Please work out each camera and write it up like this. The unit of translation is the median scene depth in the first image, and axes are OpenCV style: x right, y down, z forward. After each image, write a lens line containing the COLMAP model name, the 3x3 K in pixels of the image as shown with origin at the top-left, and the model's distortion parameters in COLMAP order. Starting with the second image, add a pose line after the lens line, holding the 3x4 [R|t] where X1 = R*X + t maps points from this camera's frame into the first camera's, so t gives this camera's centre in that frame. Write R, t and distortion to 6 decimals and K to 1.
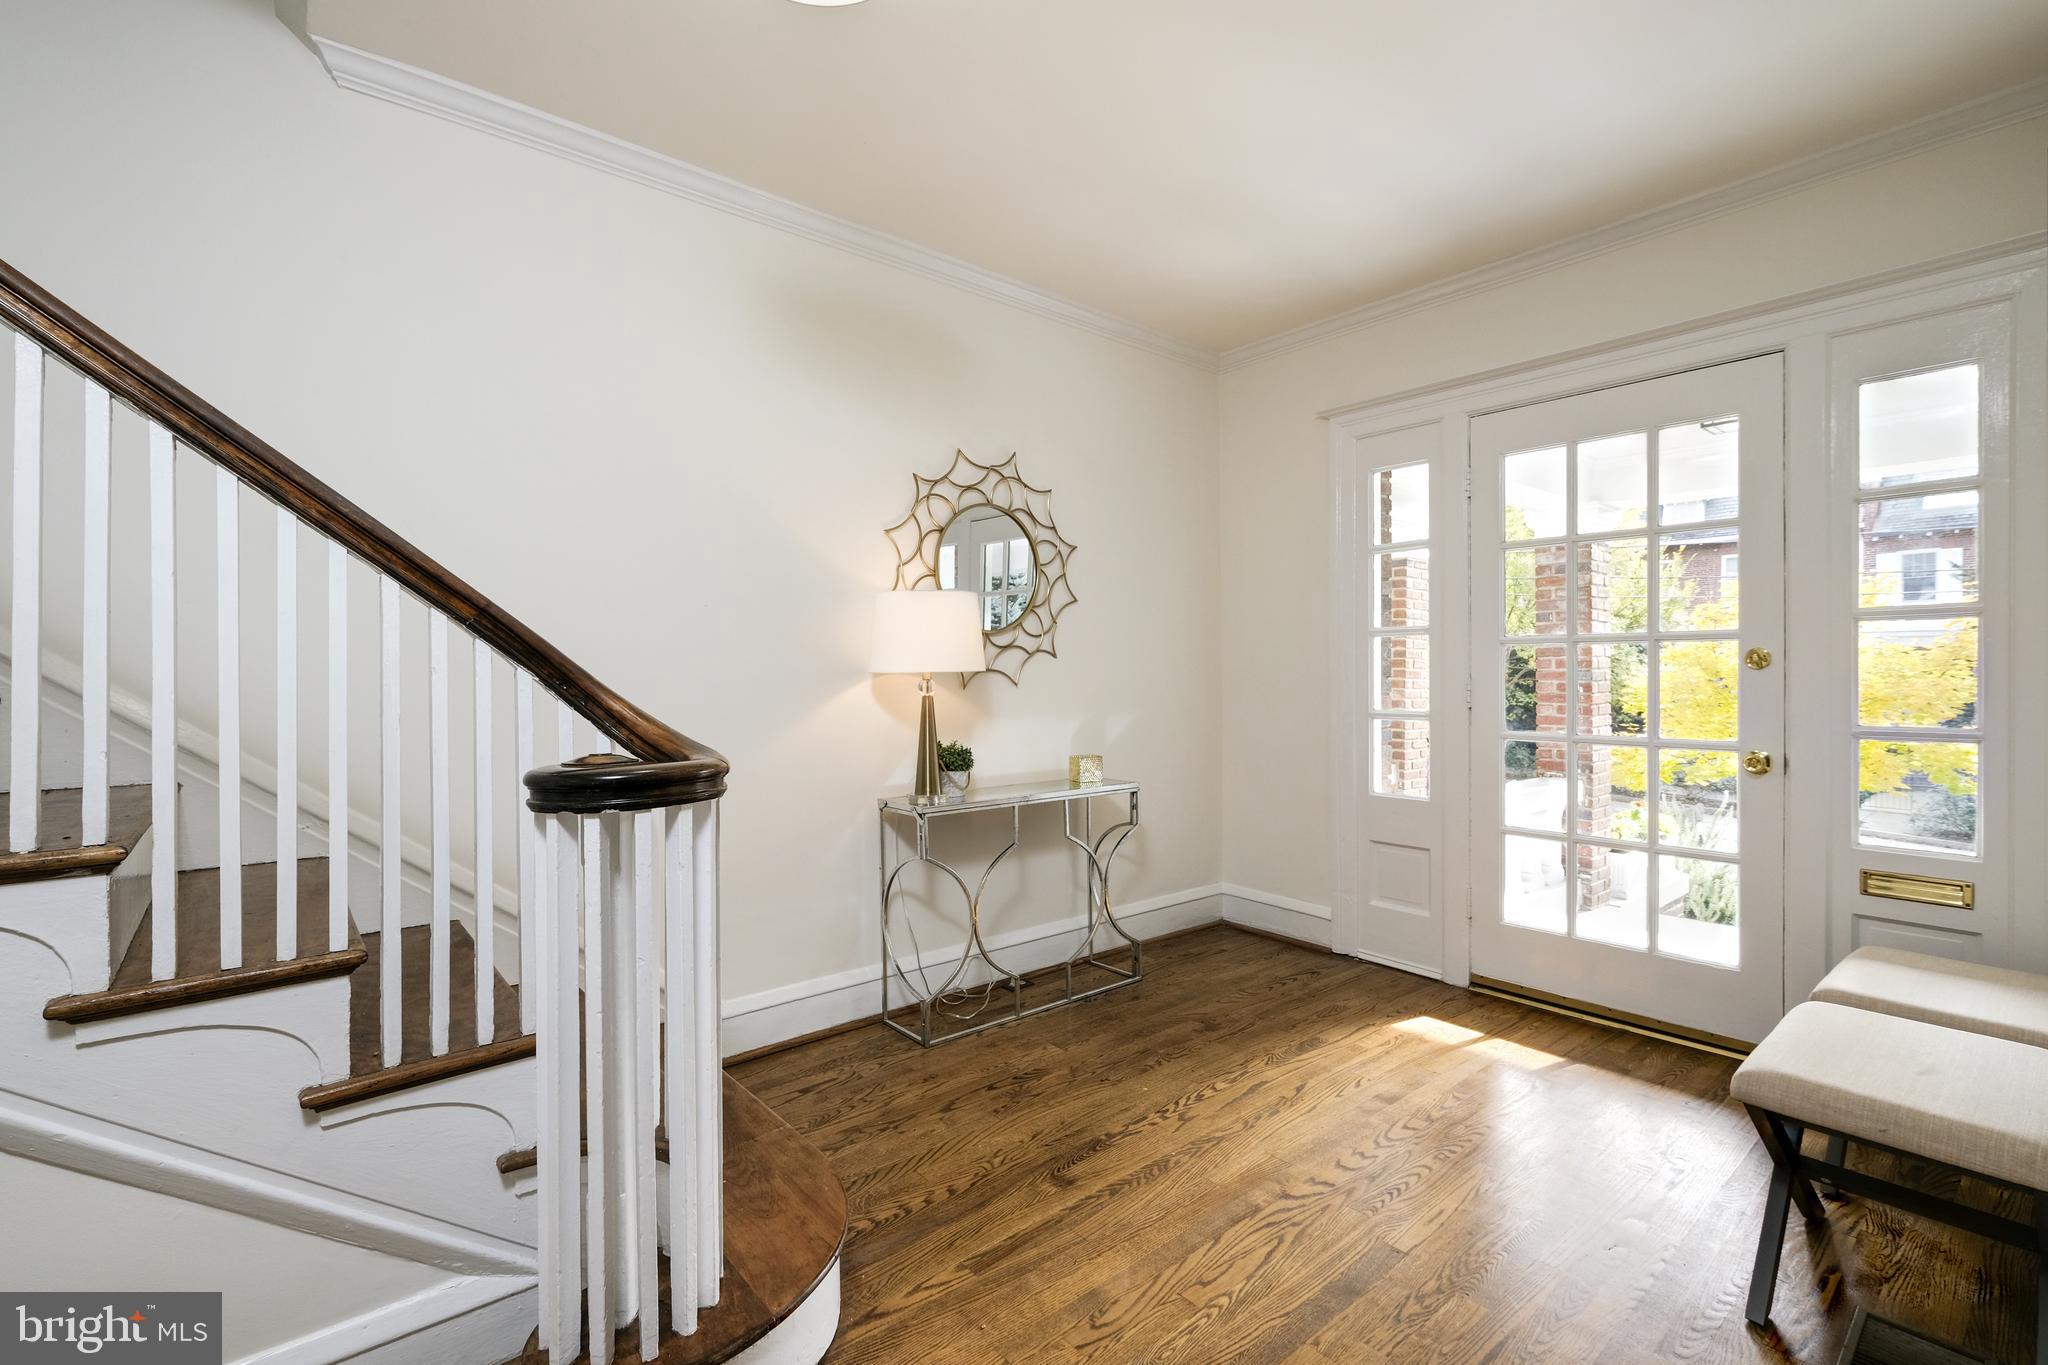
lens RADIAL K [[913.3, 0, 1027.9], [0, 913.3, 677.7], [0, 0, 1]] dist [-0.015035, -0.000296]
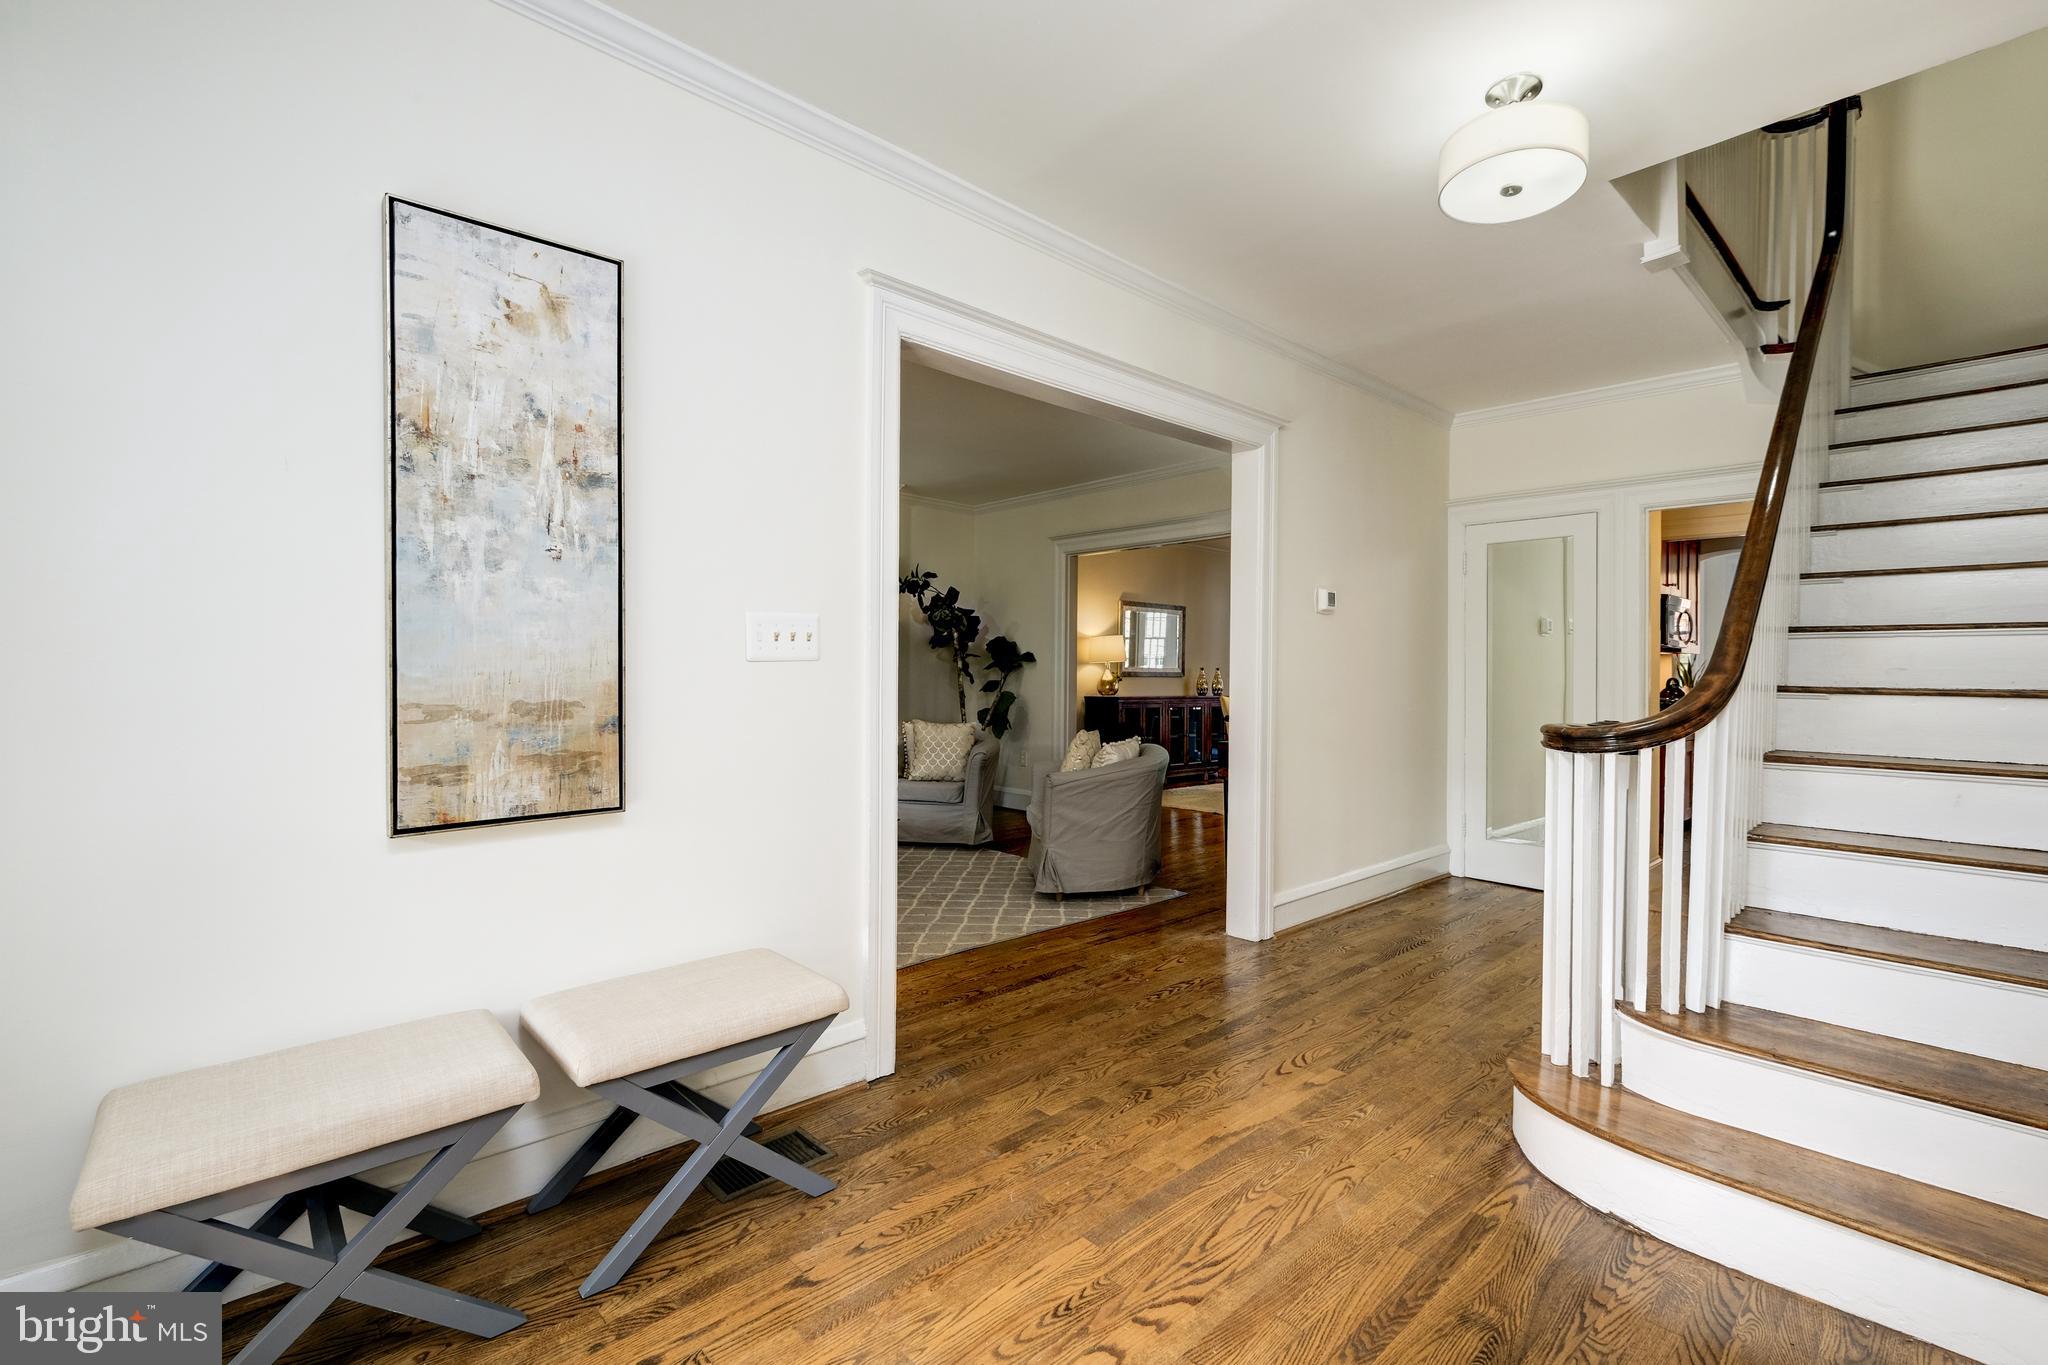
lens RADIAL K [[913.3, 0, 1024.0], [0, 913.3, 684.2], [0, 0, 1]] dist [-0.015035, -0.000296]
pose [[-0.998467, -0.002356, -0.055303, 0.527585], [-0.003071, 0.999913, 0.012832, -0.001592], [0.055268, 0.012982, -0.998387, 1.959415]]
